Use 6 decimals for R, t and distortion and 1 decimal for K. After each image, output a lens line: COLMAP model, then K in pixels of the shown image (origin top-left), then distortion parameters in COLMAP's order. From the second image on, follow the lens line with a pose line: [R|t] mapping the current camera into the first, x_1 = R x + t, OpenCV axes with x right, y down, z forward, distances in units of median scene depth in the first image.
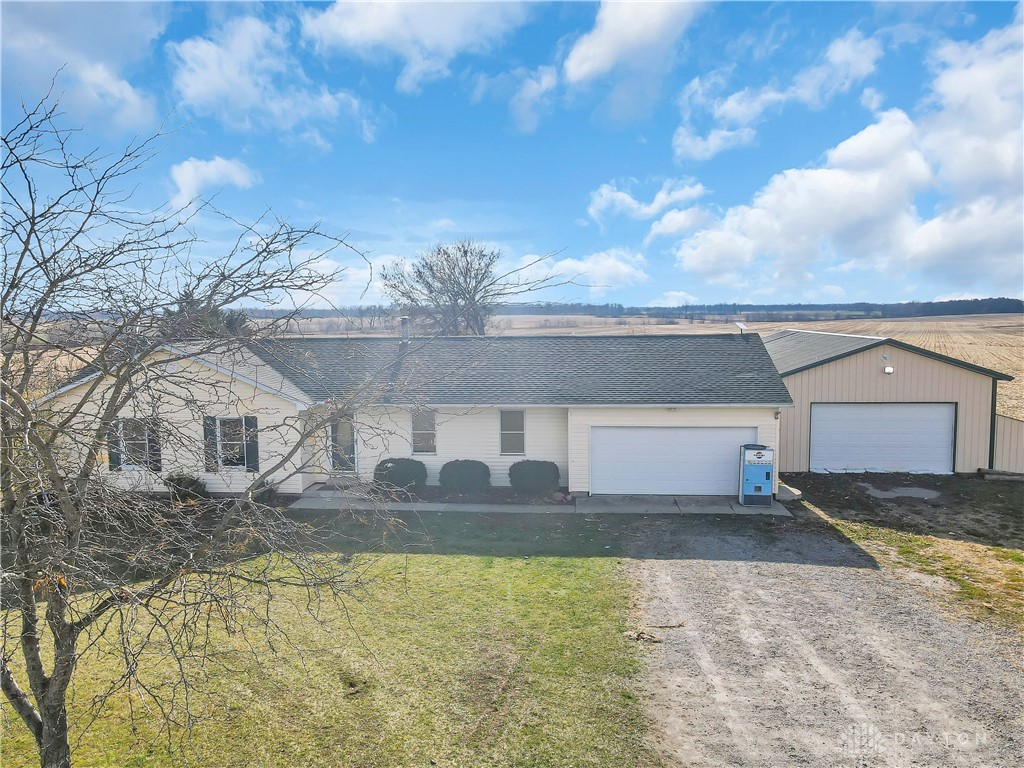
lens RADIAL K [[771.3, 0, 510.1], [0, 771.3, 376.4], [0, 0, 1]] dist [0.011964, 0.010613]
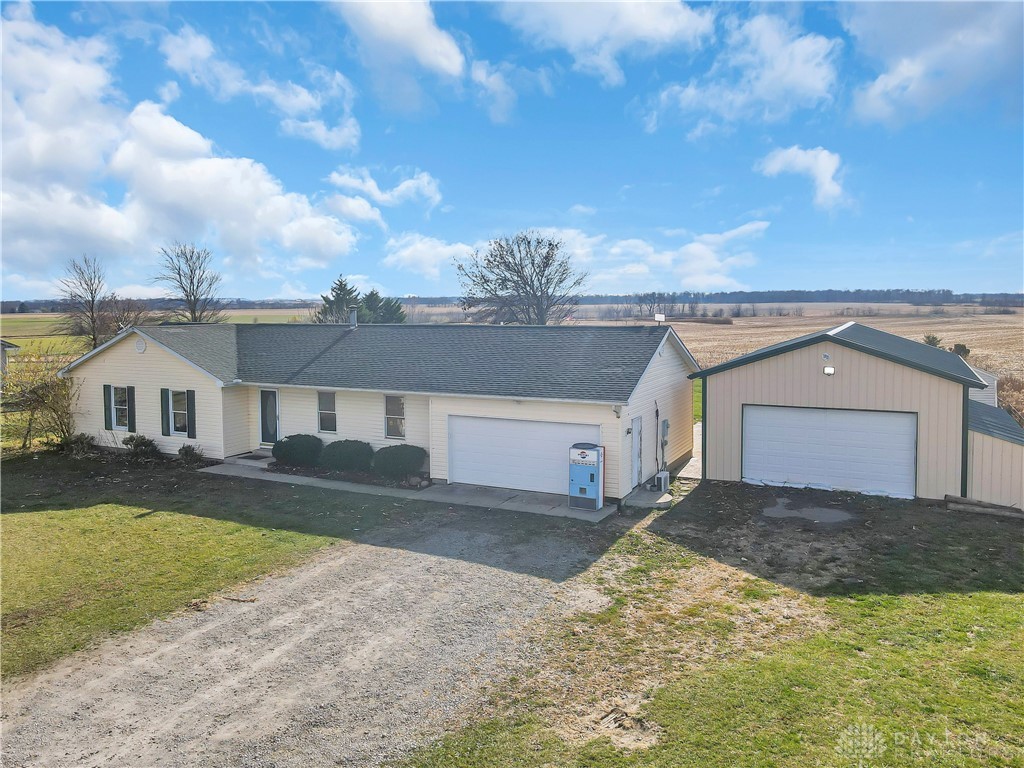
lens RADIAL K [[782.0, 0, 518.0], [0, 782.0, 337.4], [0, 0, 1]] dist [0.008079, 0.008625]
pose [[0.933367, 0.020496, -0.358339, 0.586703], [-0.032460, 0.999097, -0.027402, -0.012310], [0.357454, 0.037208, 0.933189, 0.074779]]
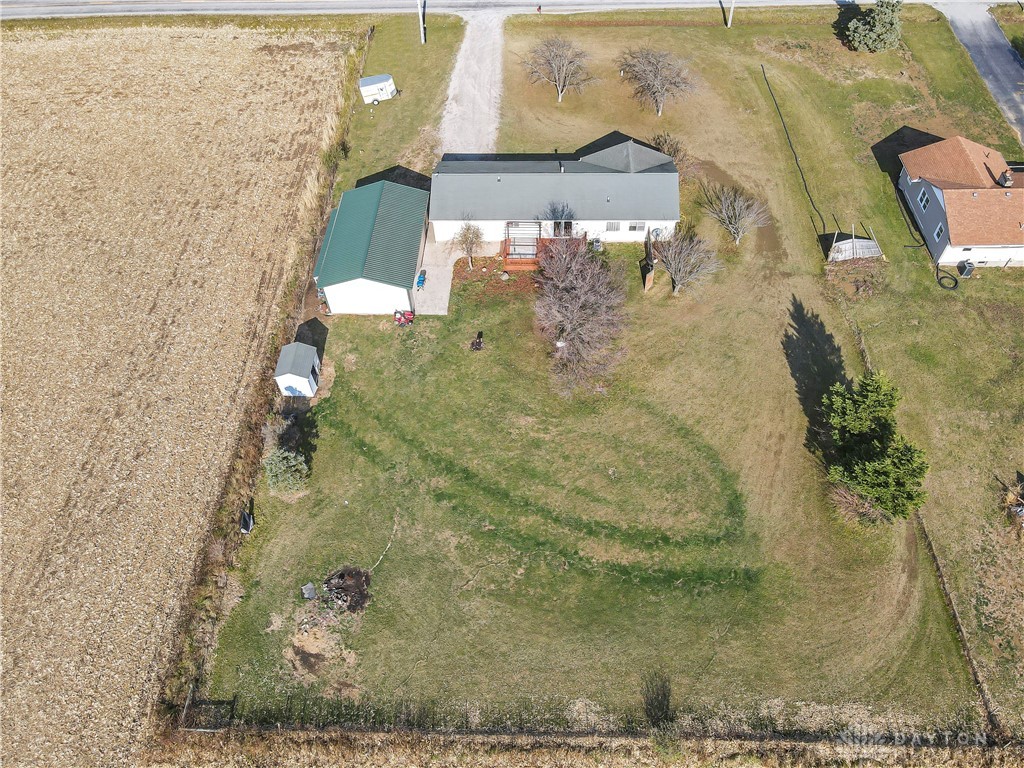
lens RADIAL K [[771.3, 0, 510.1], [0, 771.3, 376.4], [0, 0, 1]] dist [0.011964, 0.010613]
pose [[-0.997906, 0.063547, 0.012073, 0.069304], [0.045252, 0.552493, 0.832288, -2.319428], [0.046219, 0.831092, -0.554211, 3.767610]]
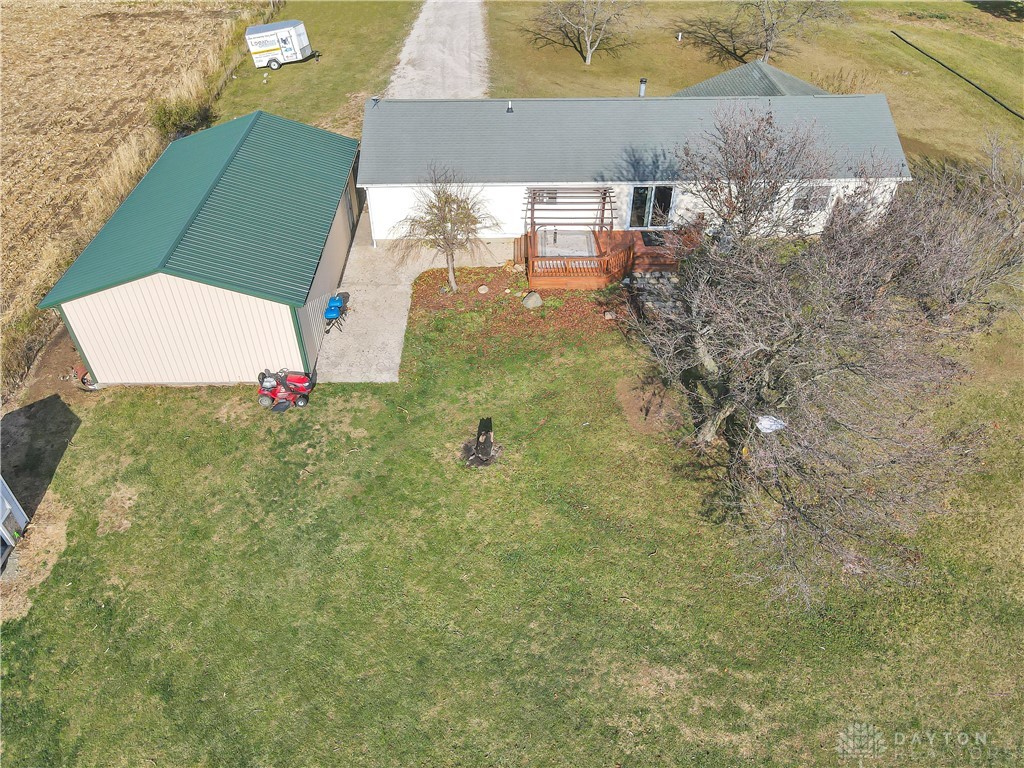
lens RADIAL K [[771.3, 0, 510.1], [0, 771.3, 376.4], [0, 0, 1]] dist [0.011964, 0.010613]
pose [[-0.994577, 0.077270, -0.069612, 0.250766], [0.006387, 0.713451, 0.700676, -0.752734], [0.103806, 0.696432, -0.710075, 2.716304]]
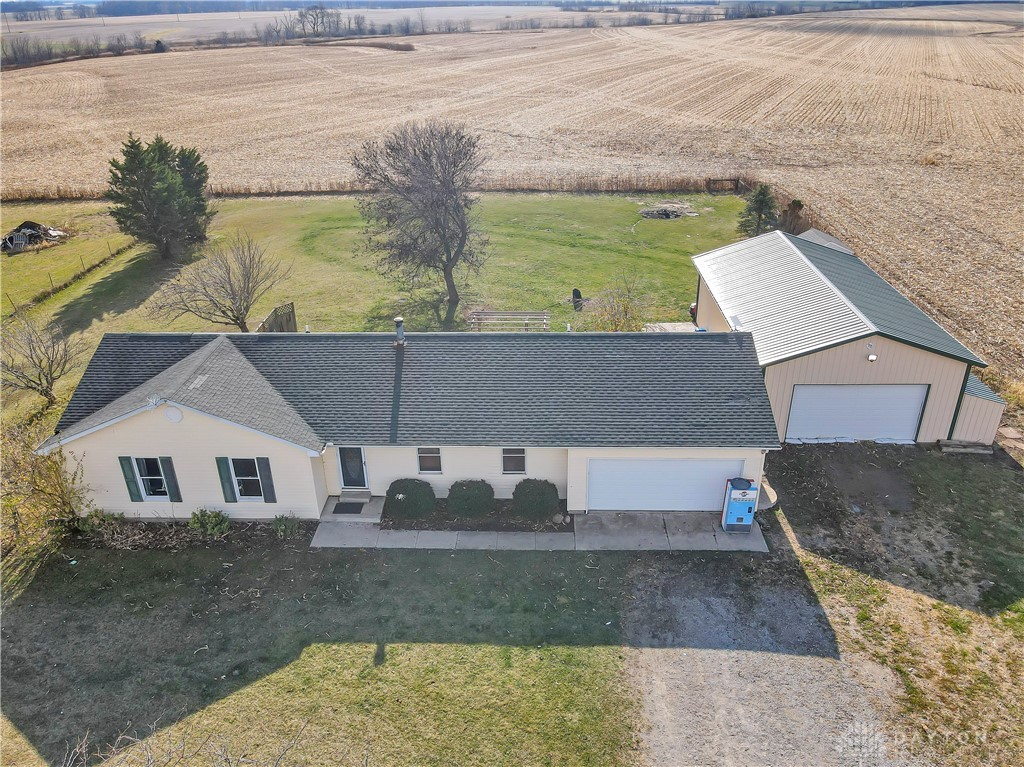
lens RADIAL K [[771.3, 0, 510.1], [0, 771.3, 375.9], [0, 0, 1]] dist [0.011964, 0.010613]
pose [[0.998672, -0.029828, 0.042000, -0.047573], [0.012392, 0.930473, 0.366151, -0.455265], [-0.050002, -0.365145, 0.929607, 0.064981]]
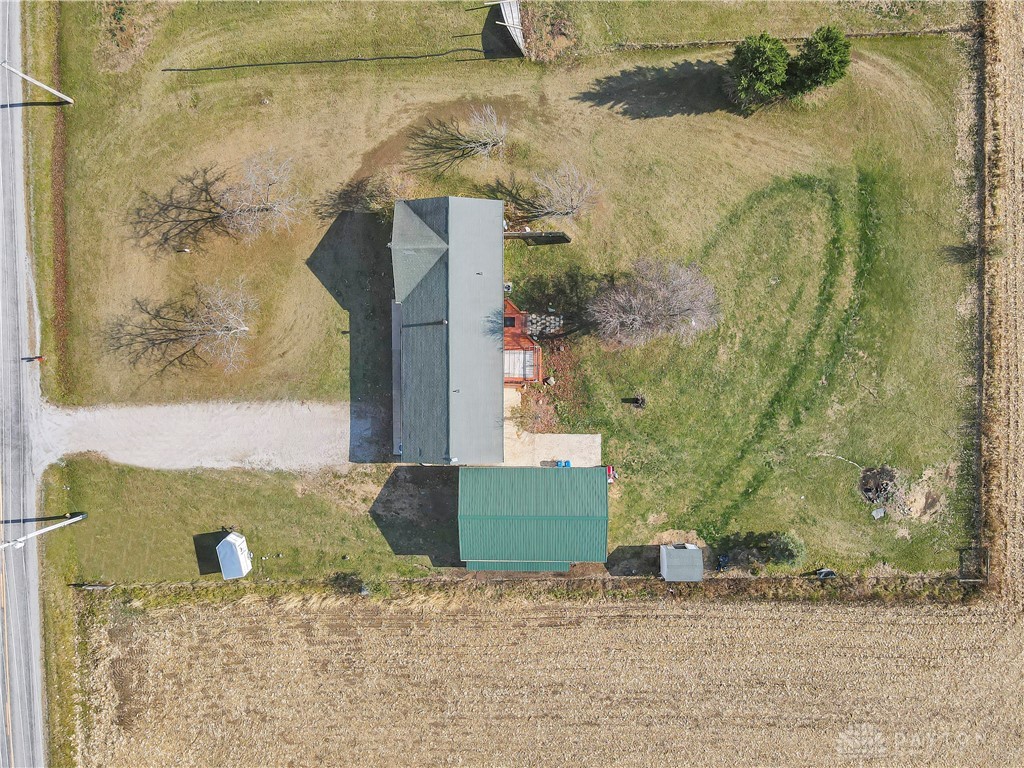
lens RADIAL K [[771.3, 0, 510.1], [0, 771.3, 376.4], [0, 0, 1]] dist [0.011964, 0.010613]
pose [[0.090024, 0.995079, 0.041388, -0.063618], [-0.043726, -0.037568, 0.998337, -3.075248], [0.994979, -0.091684, 0.040129, 1.349206]]
